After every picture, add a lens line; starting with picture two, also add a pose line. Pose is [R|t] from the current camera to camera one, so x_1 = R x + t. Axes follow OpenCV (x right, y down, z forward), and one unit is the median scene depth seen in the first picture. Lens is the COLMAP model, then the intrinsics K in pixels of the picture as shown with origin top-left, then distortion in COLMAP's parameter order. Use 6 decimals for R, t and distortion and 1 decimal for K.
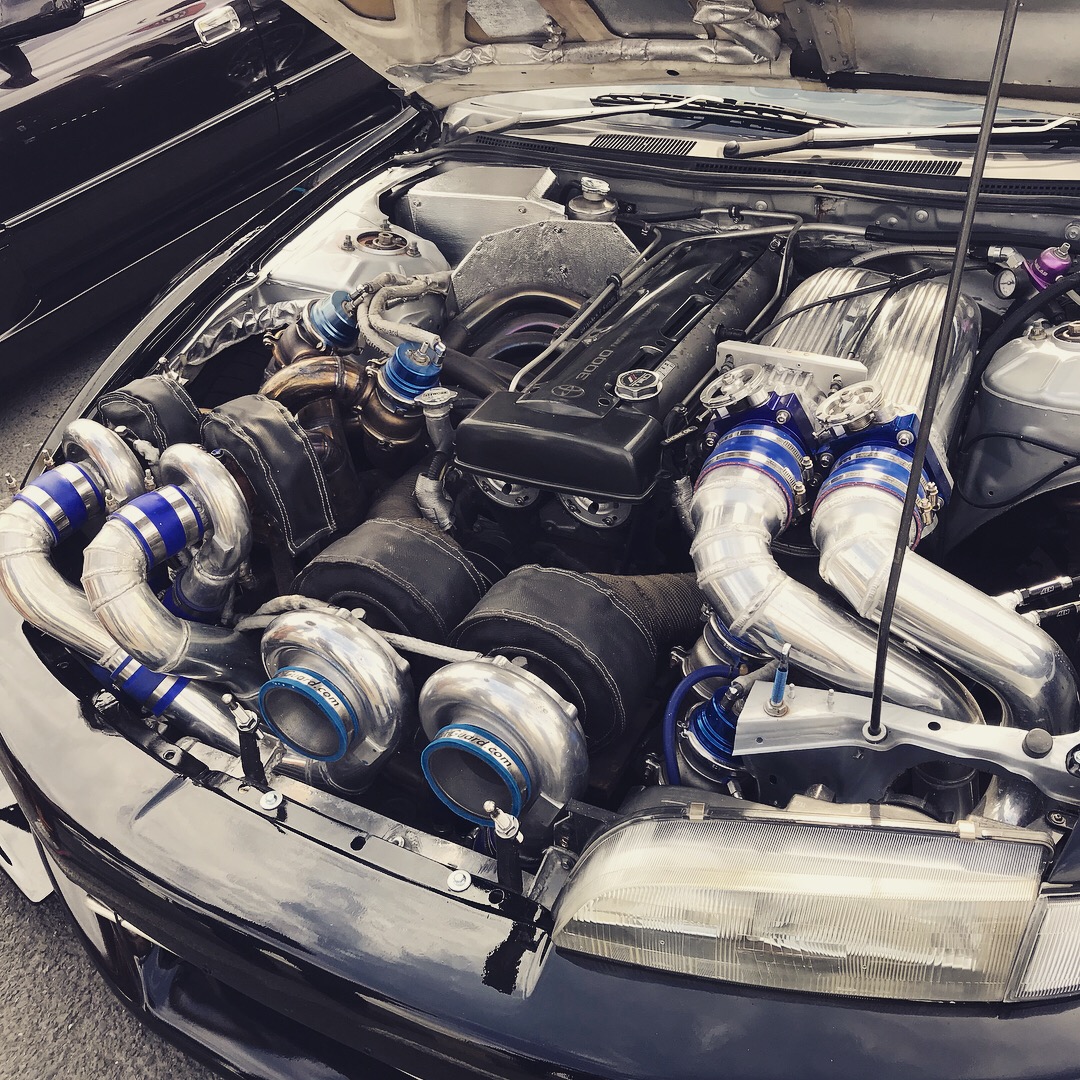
lens RADIAL K [[1210.8, 0, 521.3], [0, 1210.8, 540.5], [0, 0, 1]] dist [-0.014951, 0.002516]
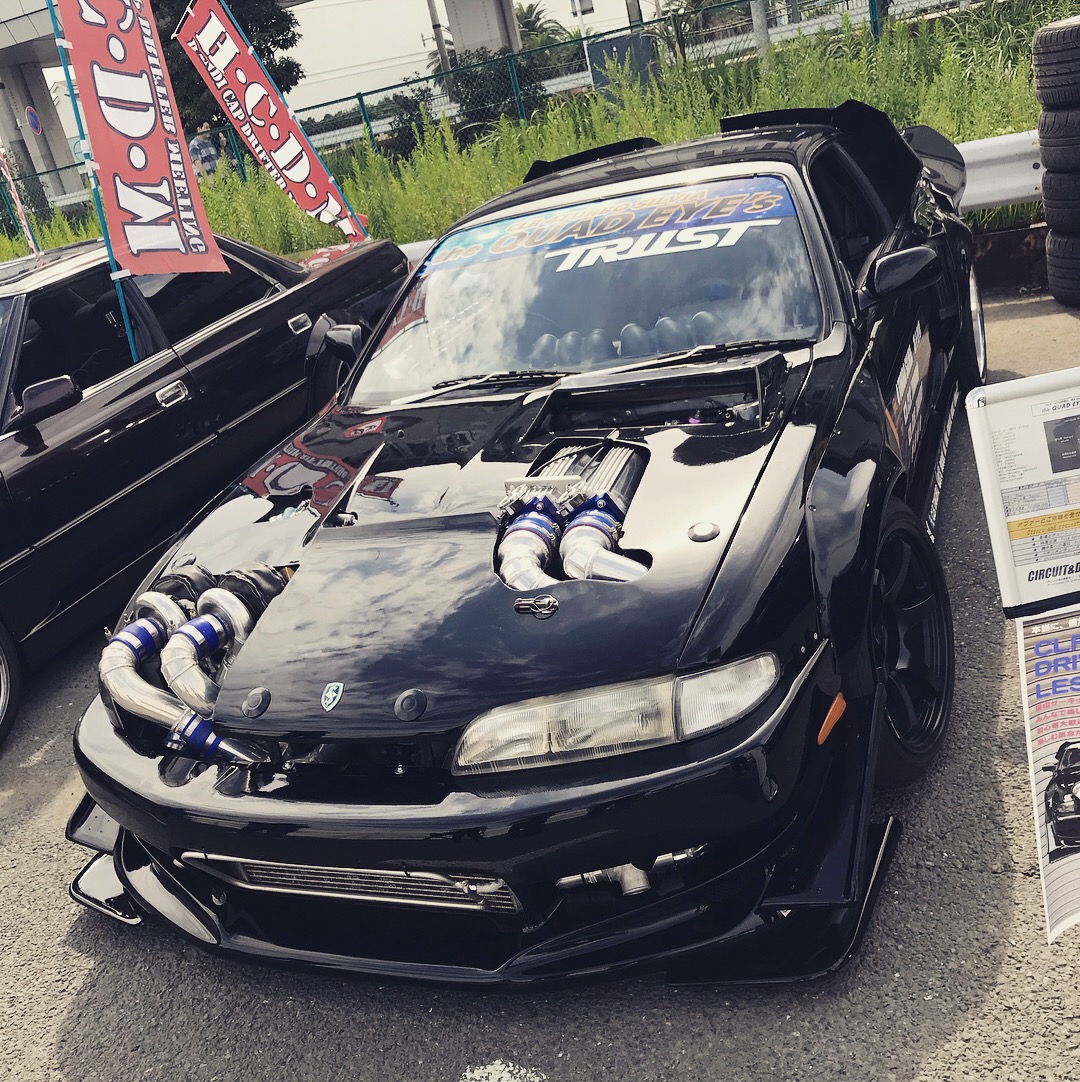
lens RADIAL K [[1213.0, 0, 540.0], [0, 1213.0, 541.0], [0, 0, 1]] dist [-0.014951, 0.002516]
pose [[0.983933, -0.157580, 0.083927, 0.039323], [0.174424, 0.948752, -0.263527, 0.337666], [-0.038099, 0.273932, 0.960994, -0.596329]]
